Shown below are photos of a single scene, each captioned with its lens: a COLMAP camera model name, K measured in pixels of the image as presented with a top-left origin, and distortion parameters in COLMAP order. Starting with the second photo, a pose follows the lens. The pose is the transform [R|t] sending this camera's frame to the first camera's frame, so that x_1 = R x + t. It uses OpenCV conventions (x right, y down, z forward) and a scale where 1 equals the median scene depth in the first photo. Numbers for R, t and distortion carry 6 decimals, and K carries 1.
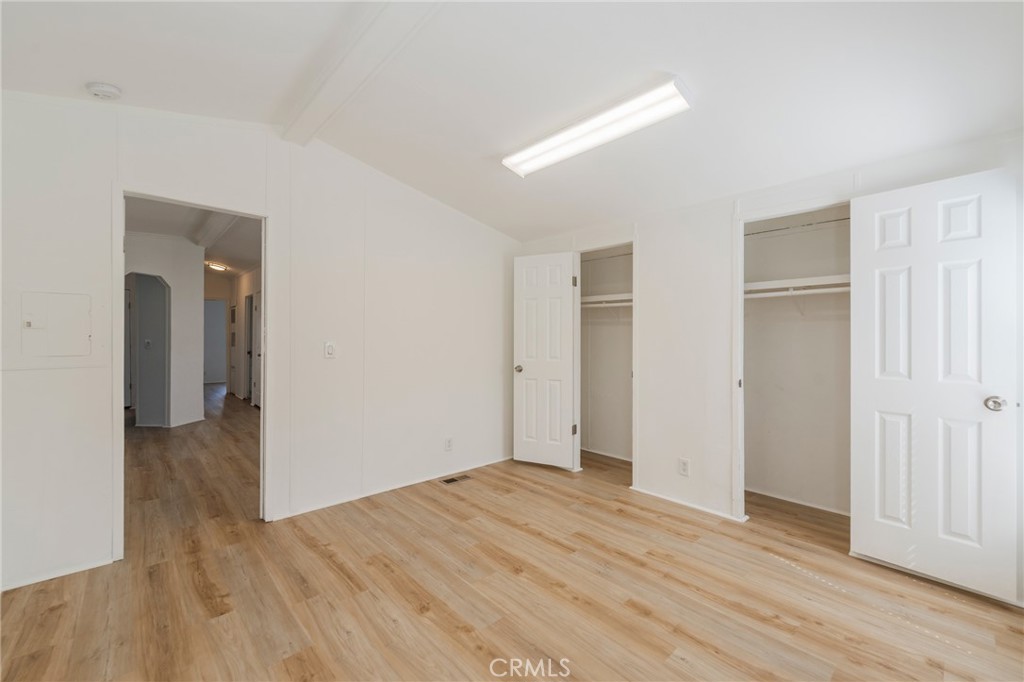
lens RADIAL K [[411.1, 0, 514.3], [0, 411.1, 340.0], [0, 0, 1]] dist [0.000765, -0.000076]
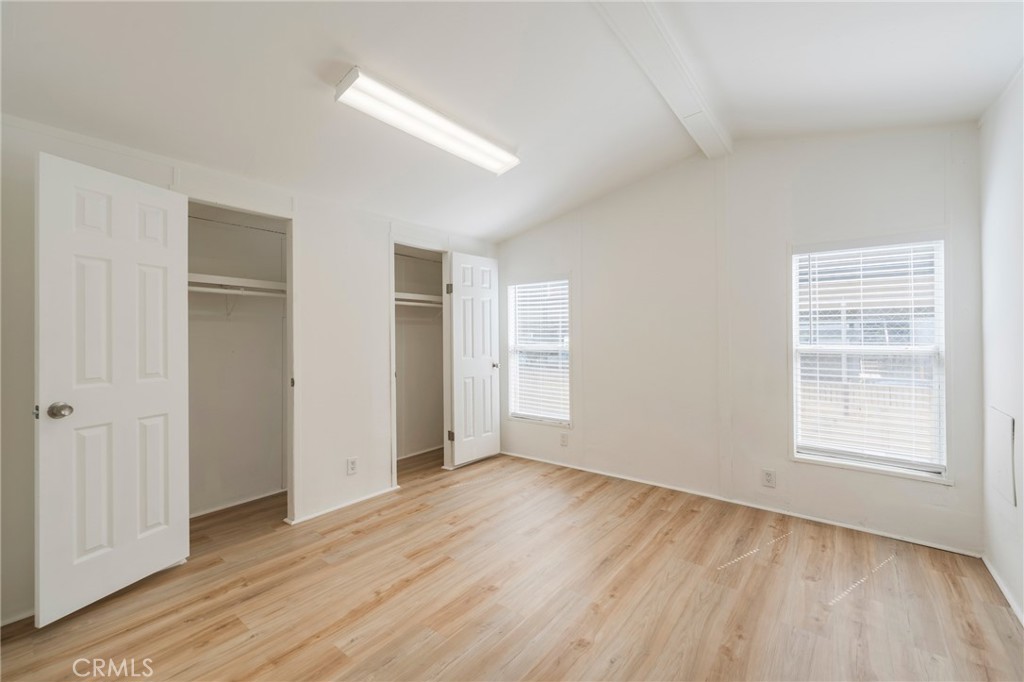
lens RADIAL K [[422.0, 0, 506.9], [0, 422.0, 335.3], [0, 0, 1]] dist [0.001961, -0.000194]
pose [[-0.141224, -0.002075, 0.989975, -0.758967], [0.008692, 0.999957, 0.003336, -0.011011], [-0.989940, 0.009076, -0.141200, 0.886922]]
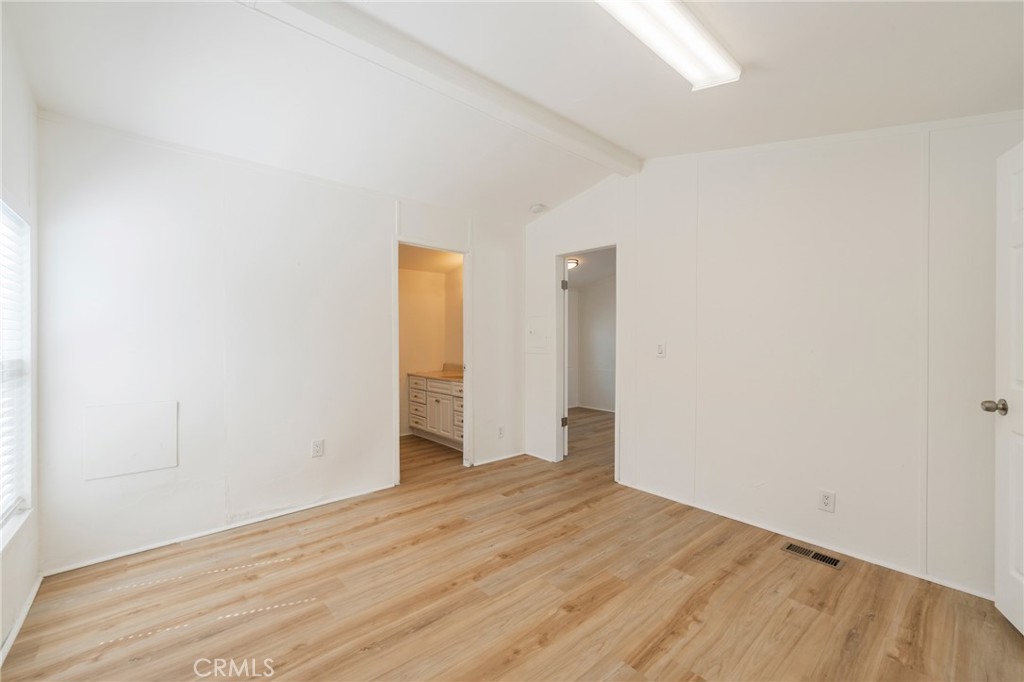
lens RADIAL K [[411.1, 0, 514.3], [0, 411.1, 340.0], [0, 0, 1]] dist [0.000765, -0.000076]
pose [[-0.026245, 0.002257, -0.999653, 0.706835], [-0.001605, 0.999996, 0.002300, -0.002850], [0.999654, 0.001665, -0.026241, 0.733398]]
